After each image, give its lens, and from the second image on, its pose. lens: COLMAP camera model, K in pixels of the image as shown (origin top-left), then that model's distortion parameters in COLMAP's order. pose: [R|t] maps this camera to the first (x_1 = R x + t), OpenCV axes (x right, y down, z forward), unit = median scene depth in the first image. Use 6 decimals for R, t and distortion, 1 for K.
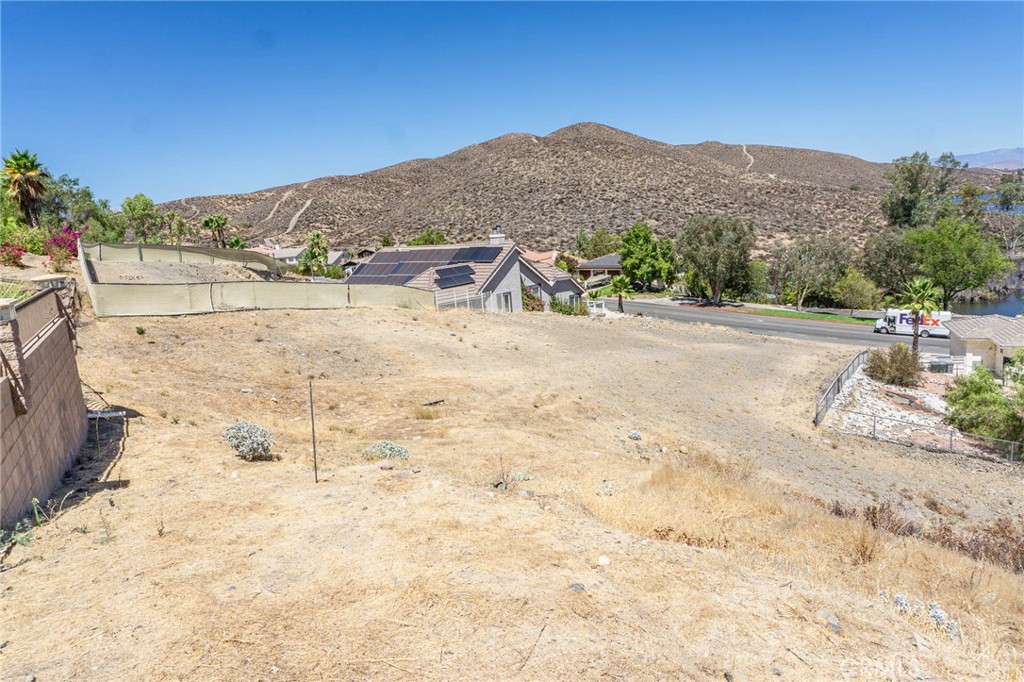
lens RADIAL K [[690.1, 0, 512.0], [0, 690.1, 341.0], [0, 0, 1]] dist [-0.015872, -0.003500]
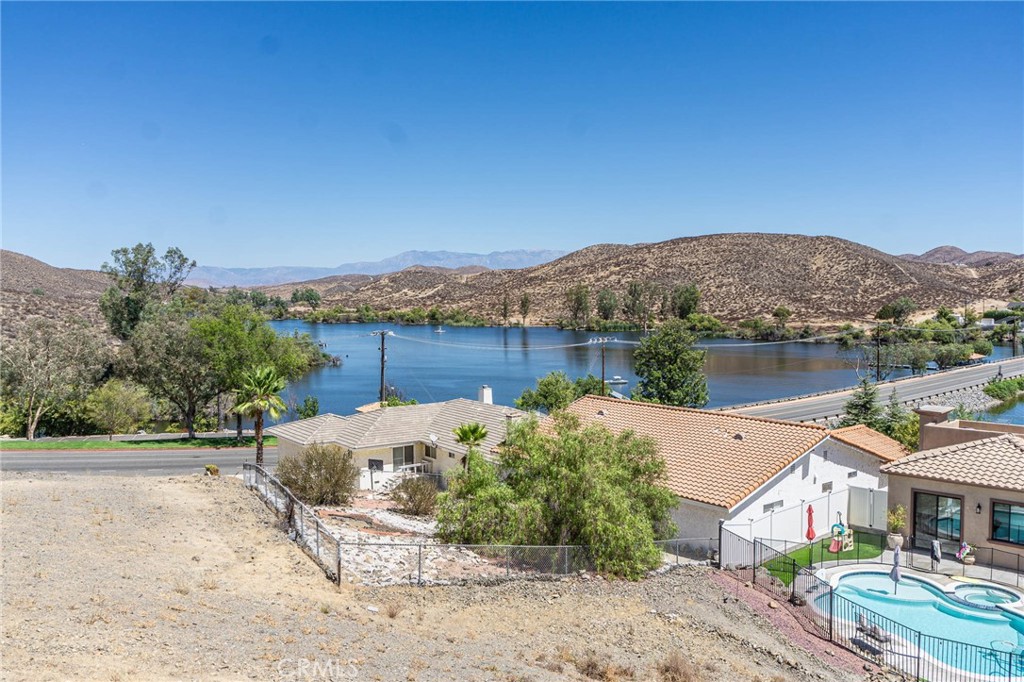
lens RADIAL K [[879.9, 0, 512.0], [0, 879.9, 341.0], [0, 0, 1]] dist [0.003137, 0.003892]
pose [[0.582130, 0.009237, 0.813044, -0.008809], [0.126588, 0.986713, -0.101845, 0.006329], [-0.803182, 0.162209, 0.573226, 0.123964]]
